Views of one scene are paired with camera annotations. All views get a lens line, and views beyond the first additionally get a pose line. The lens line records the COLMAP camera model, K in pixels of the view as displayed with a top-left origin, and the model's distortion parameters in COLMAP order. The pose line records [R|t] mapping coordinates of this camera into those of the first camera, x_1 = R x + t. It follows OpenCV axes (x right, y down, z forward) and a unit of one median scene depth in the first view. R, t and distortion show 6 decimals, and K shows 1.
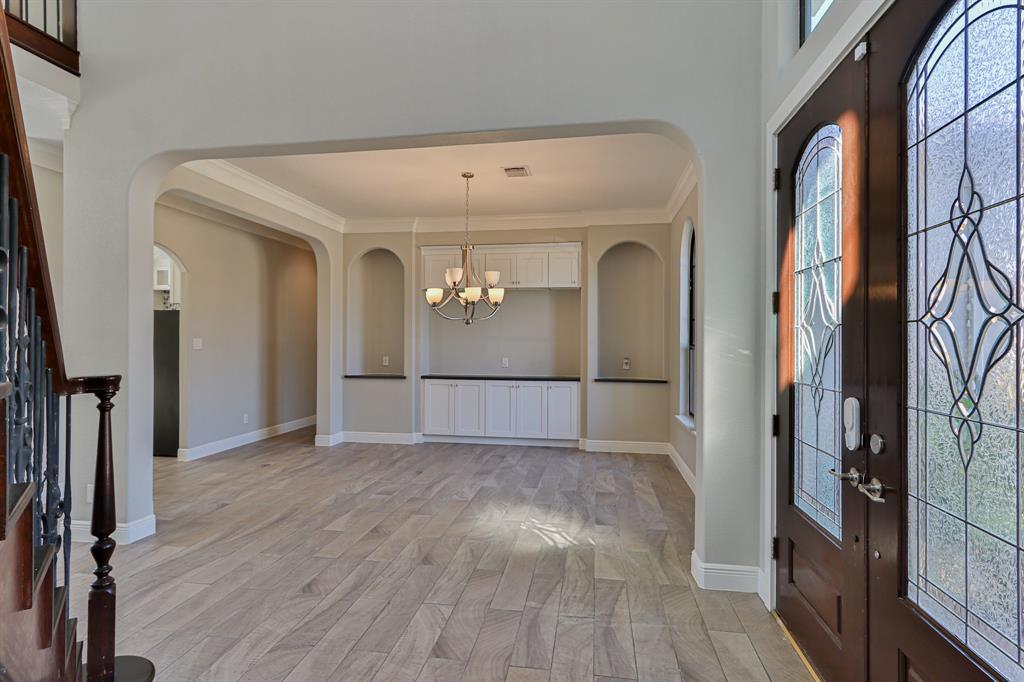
lens RADIAL K [[543.5, 0, 510.7], [0, 543.5, 340.3], [0, 0, 1]] dist [-0.003629, -0.006415]
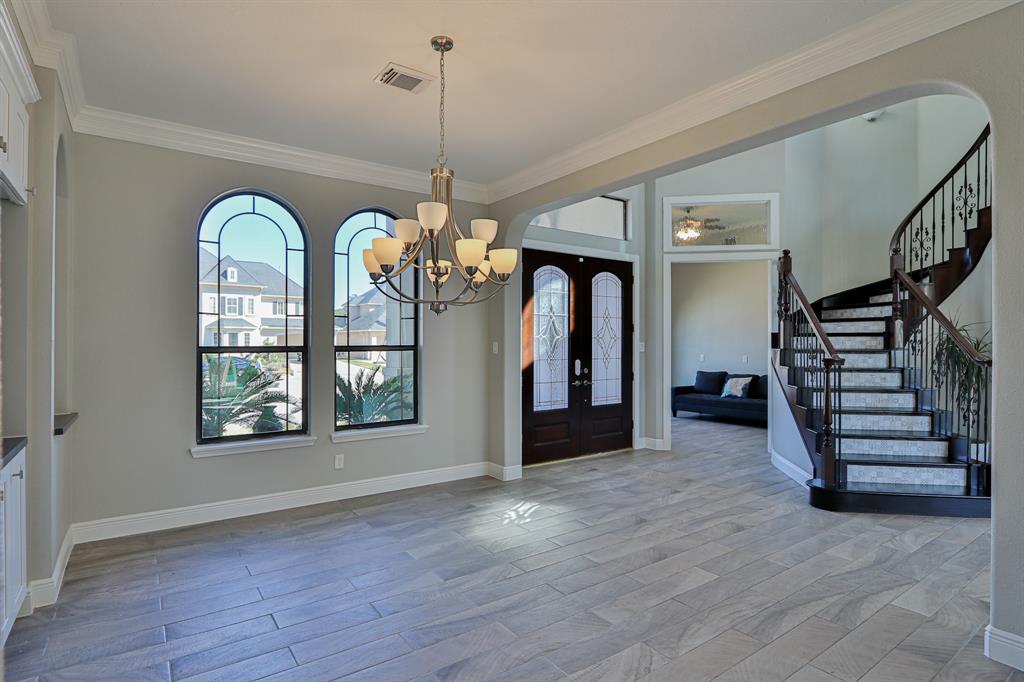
lens RADIAL K [[543.5, 0, 509.0], [0, 543.5, 341.7], [0, 0, 1]] dist [-0.003629, -0.006415]
pose [[-0.717212, -0.007481, 0.696814, -0.674188], [-0.007861, 0.999966, 0.002645, -0.002333], [-0.696810, -0.003581, -0.717247, 1.776796]]
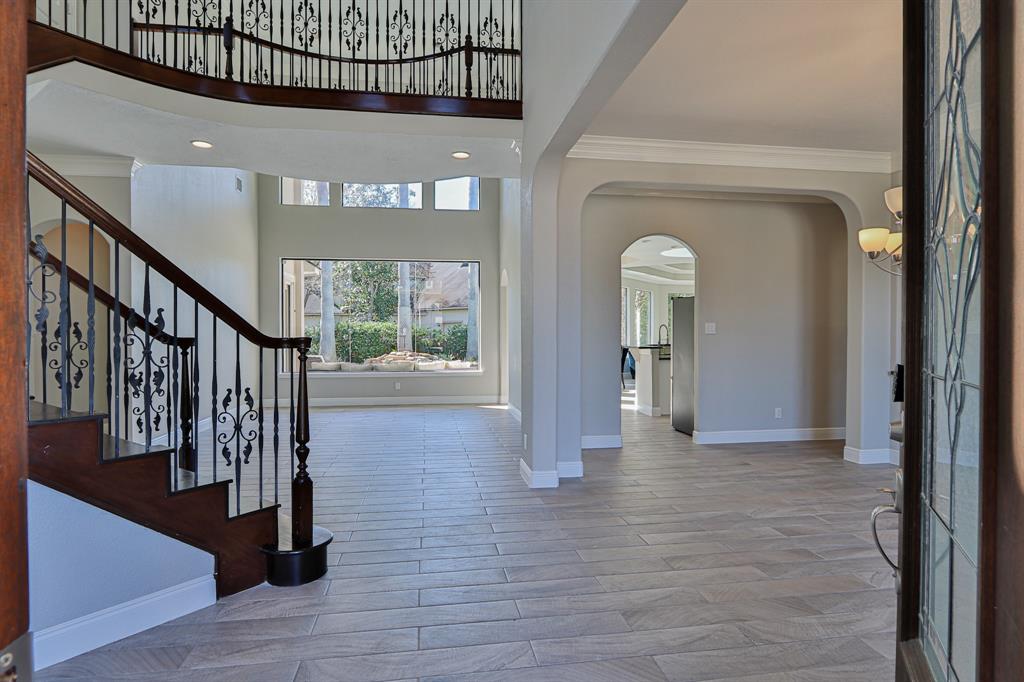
lens RADIAL K [[543.5, 0, 484.1], [0, 543.5, 336.7], [0, 0, 1]] dist [-0.003629, -0.006415]
pose [[0.291092, 0.003145, -0.956690, 0.406655], [0.001332, 0.999992, 0.003693, 0.027908], [0.956694, -0.002349, 0.291086, 0.505110]]
